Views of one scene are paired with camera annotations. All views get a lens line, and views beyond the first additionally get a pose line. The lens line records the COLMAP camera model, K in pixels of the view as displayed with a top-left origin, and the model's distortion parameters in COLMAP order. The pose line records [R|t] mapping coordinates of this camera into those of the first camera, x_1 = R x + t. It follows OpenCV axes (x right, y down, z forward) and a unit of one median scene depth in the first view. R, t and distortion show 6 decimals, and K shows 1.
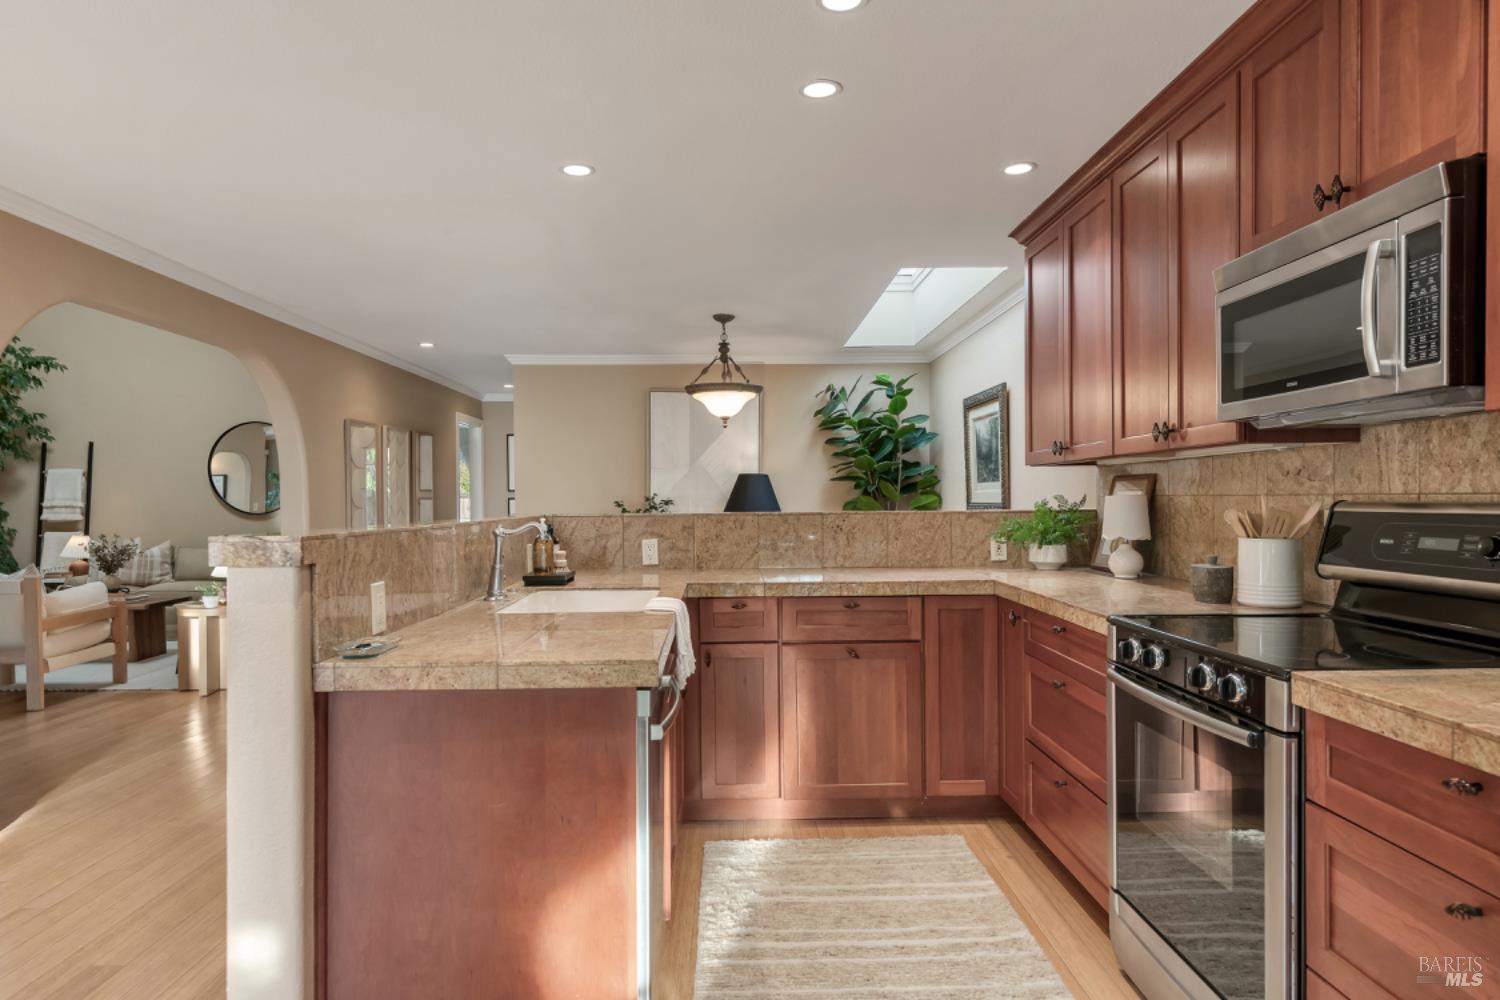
lens RADIAL K [[876.7, 0, 752.2], [0, 876.7, 493.4], [0, 0, 1]] dist [0.001742, -0.000874]
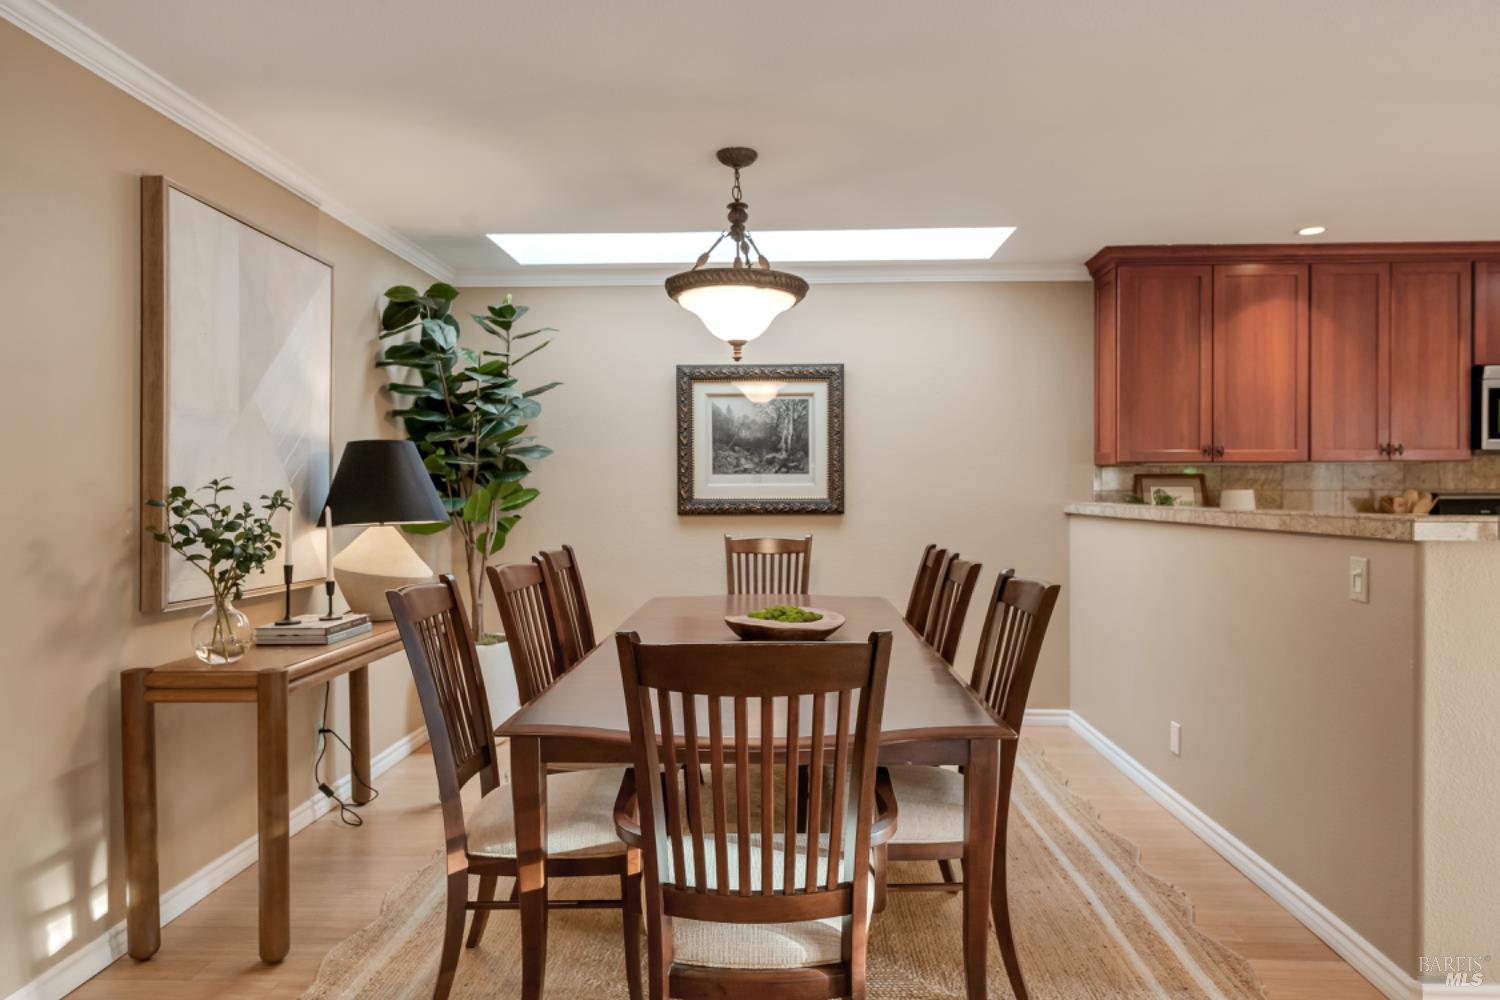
lens RADIAL K [[876.7, 0, 752.2], [0, 876.7, 493.4], [0, 0, 1]] dist [0.001742, -0.000874]
pose [[0.074154, 0.005759, 0.997230, -1.151851], [0.000444, 0.999983, -0.005807, 0.016614], [-0.997247, 0.000873, 0.074150, 1.983136]]
